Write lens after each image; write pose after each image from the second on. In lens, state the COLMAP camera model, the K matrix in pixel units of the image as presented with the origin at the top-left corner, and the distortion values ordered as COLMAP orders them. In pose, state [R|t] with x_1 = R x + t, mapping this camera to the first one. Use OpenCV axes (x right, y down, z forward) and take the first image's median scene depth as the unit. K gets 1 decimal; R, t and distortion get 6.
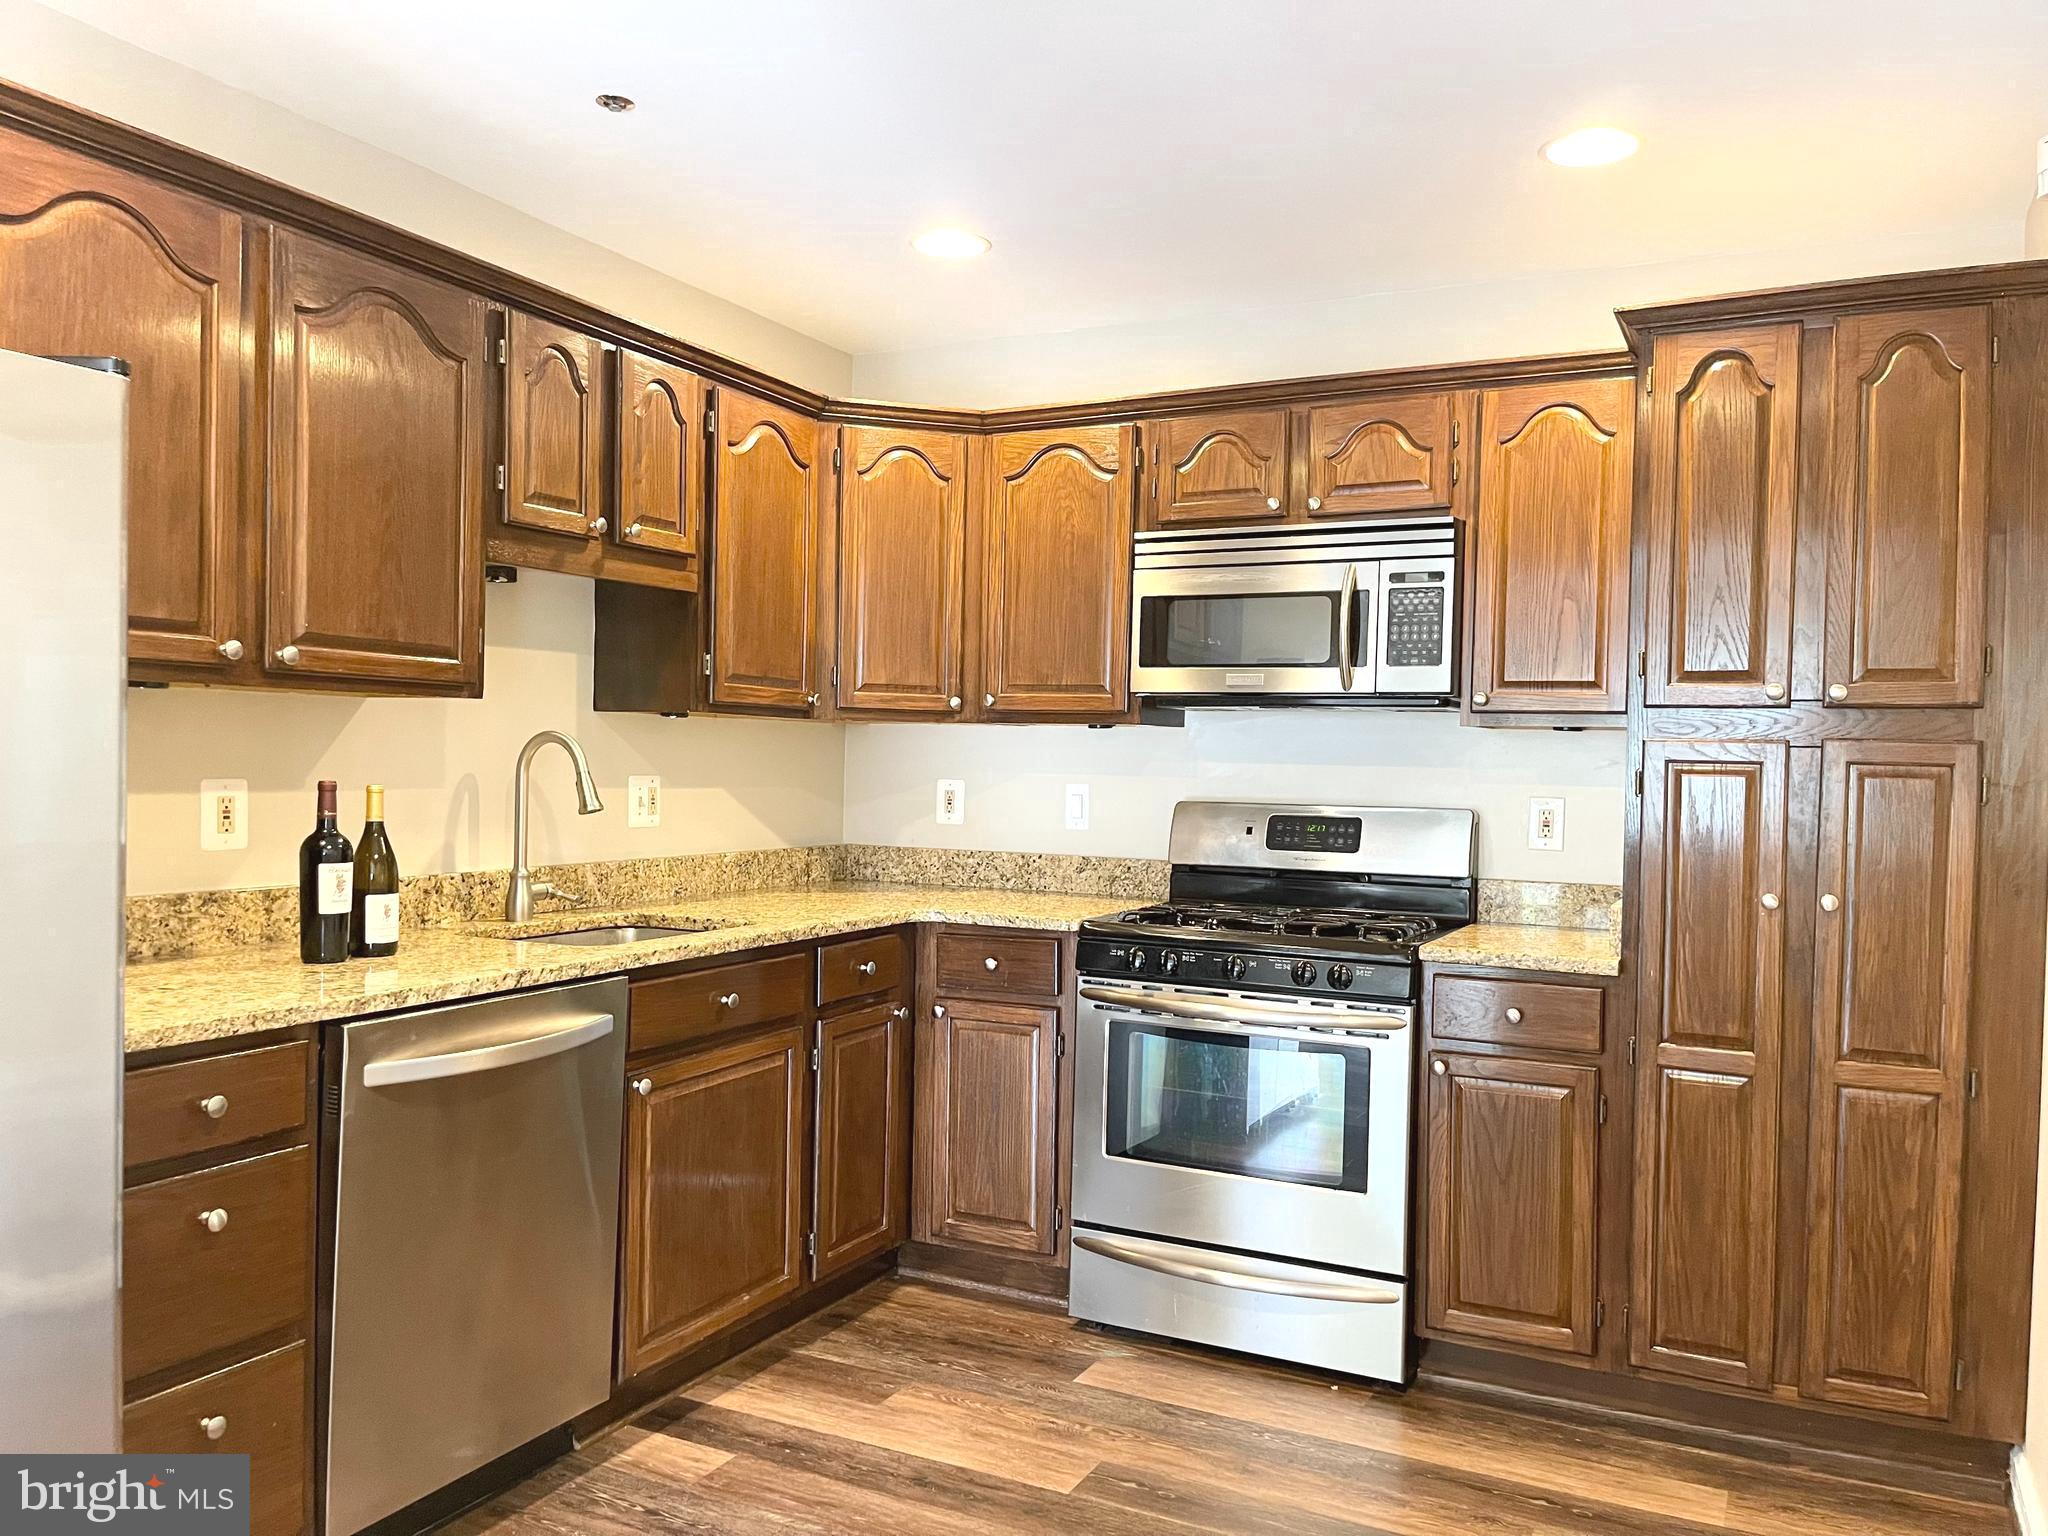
lens RADIAL K [[1543.9, 0, 1026.6], [0, 1543.9, 774.5], [0, 0, 1]] dist [0.055278, -0.074251]
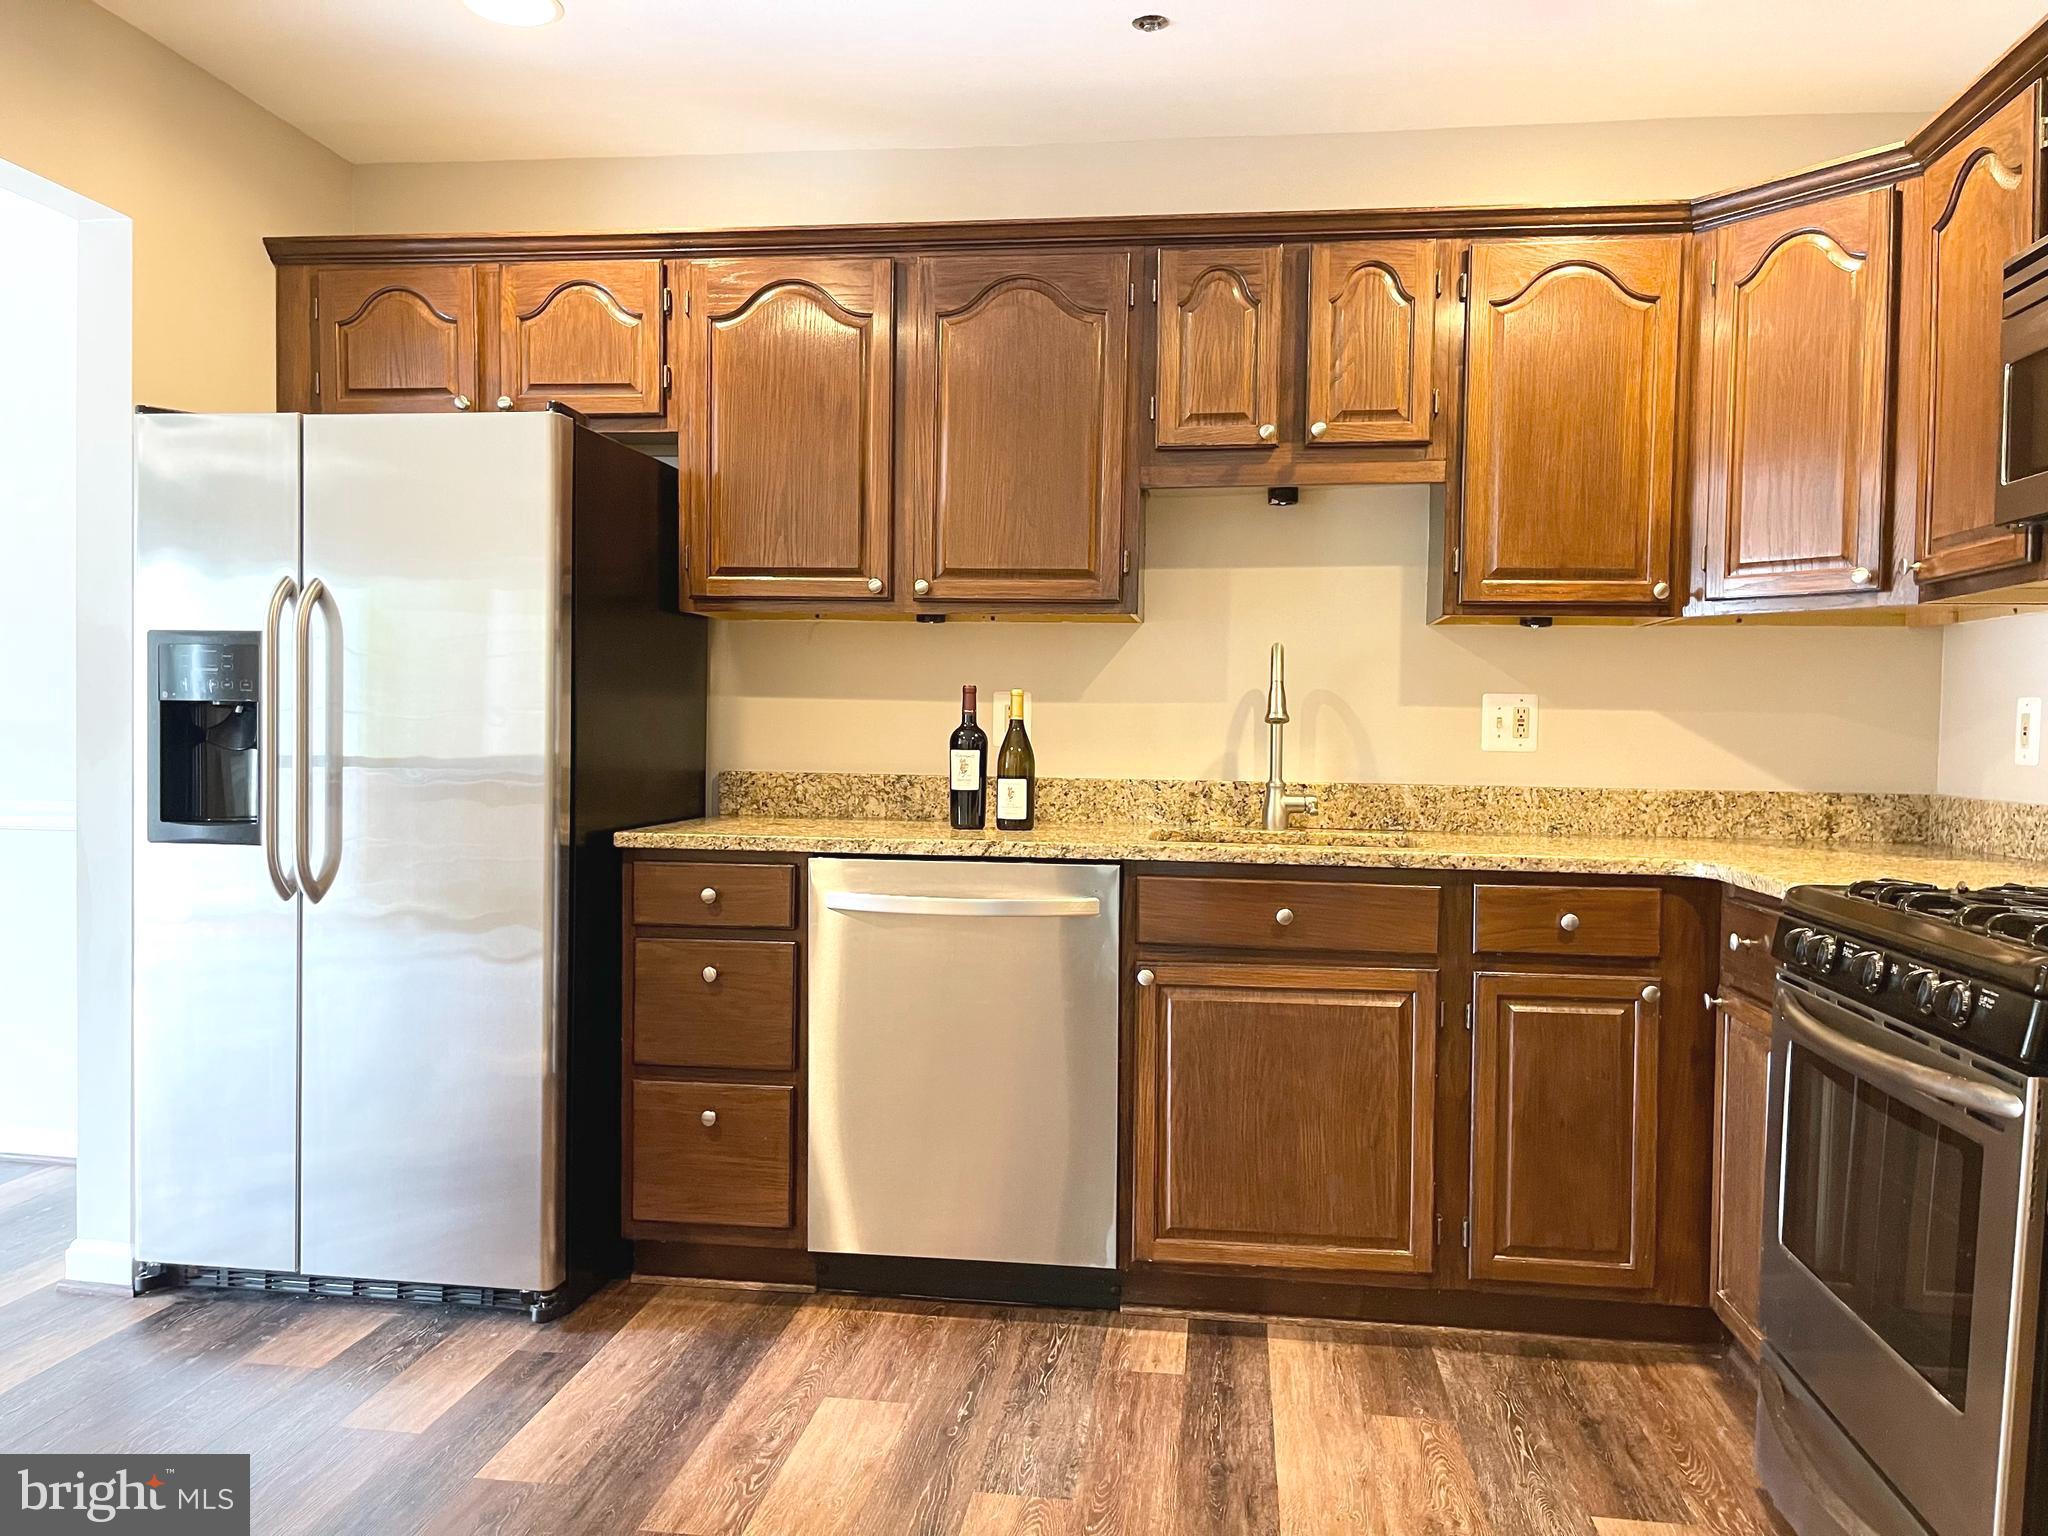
lens RADIAL K [[1543.9, 0, 1023.6], [0, 1543.9, 769.1], [0, 0, 1]] dist [0.055278, -0.074251]
pose [[0.326537, 0.011011, -0.945120, 0.622047], [-0.018344, 0.999818, 0.005310, 0.054064], [0.945006, 0.015603, 0.326680, 0.532270]]
